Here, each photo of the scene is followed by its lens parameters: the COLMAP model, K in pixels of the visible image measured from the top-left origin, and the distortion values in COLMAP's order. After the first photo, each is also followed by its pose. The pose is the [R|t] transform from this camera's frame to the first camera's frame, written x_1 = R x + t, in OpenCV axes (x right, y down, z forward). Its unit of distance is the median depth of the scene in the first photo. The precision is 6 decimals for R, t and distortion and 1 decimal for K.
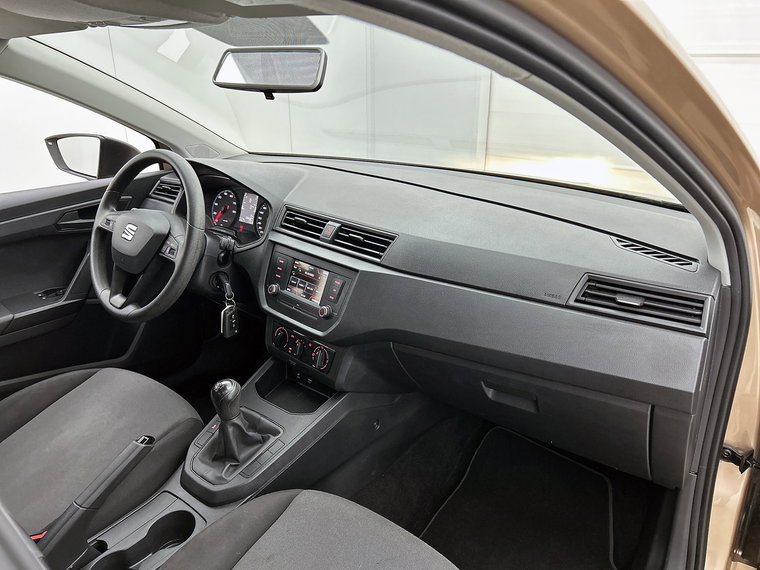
lens RADIAL K [[551.6, 0, 408.8], [0, 551.6, 288.0], [0, 0, 1]] dist [0.001164, -0.000859]
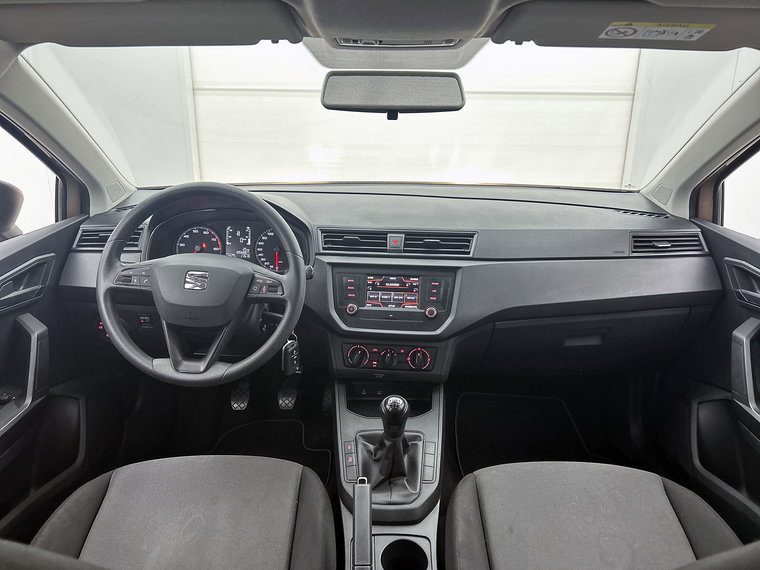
lens RADIAL K [[545.2, 0, 380.0], [0, 545.2, 285.0], [0, 0, 1]] dist [0.008504, -0.001267]
pose [[0.796942, -0.193754, 0.572139, -0.797115], [0.221269, 0.974966, 0.021962, -0.052715], [-0.562071, 0.109094, 0.819863, 0.163473]]
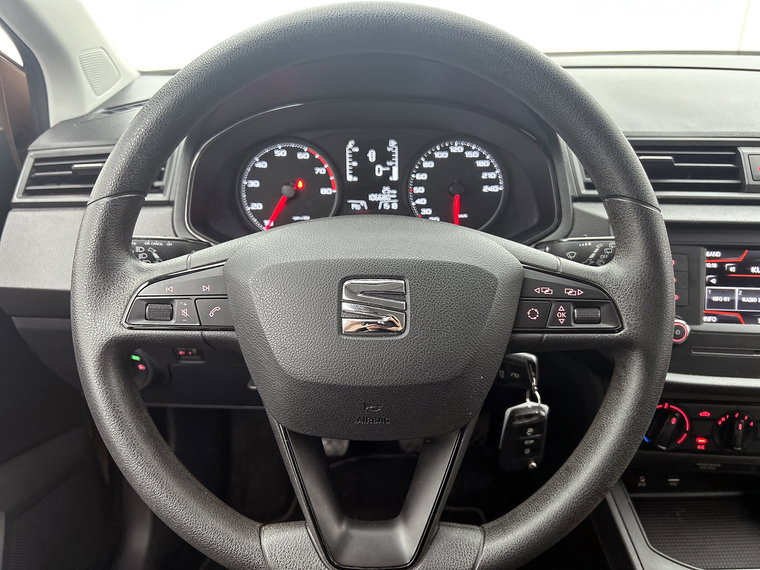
lens RADIAL K [[575.9, 0, 380.0], [0, 575.9, 285.0], [0, 0, 1]] dist [0.003781, -0.006117]
pose [[0.800206, -0.284193, 0.528115, -0.682163], [0.244039, 0.958693, 0.146129, -0.158240], [-0.547828, 0.011948, 0.836505, 0.786487]]
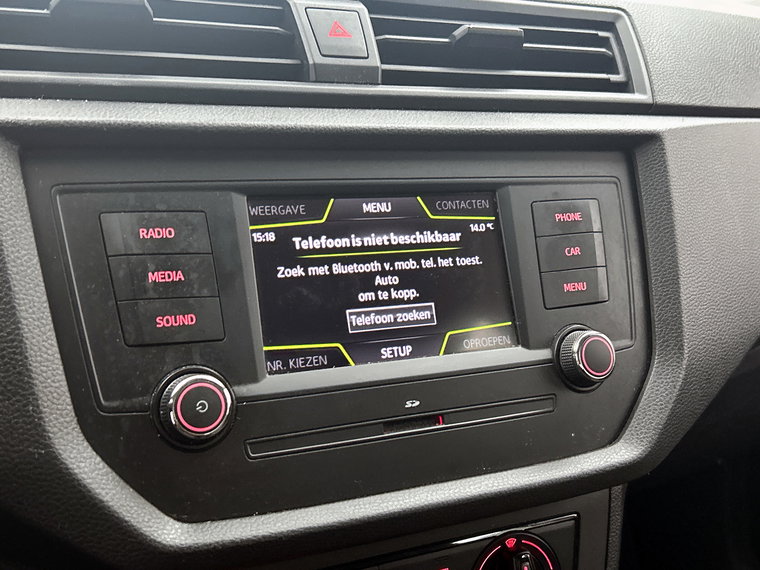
lens RADIAL K [[855.9, 0, 379.9], [0, 855.9, 281.7], [0, 0, 1]] dist [0.002444, -0.019112]
pose [[0.373477, -0.224928, 0.899957, -0.463419], [0.296352, 0.948249, 0.114013, -0.046094], [-0.879028, 0.224123, 0.420807, 0.877560]]
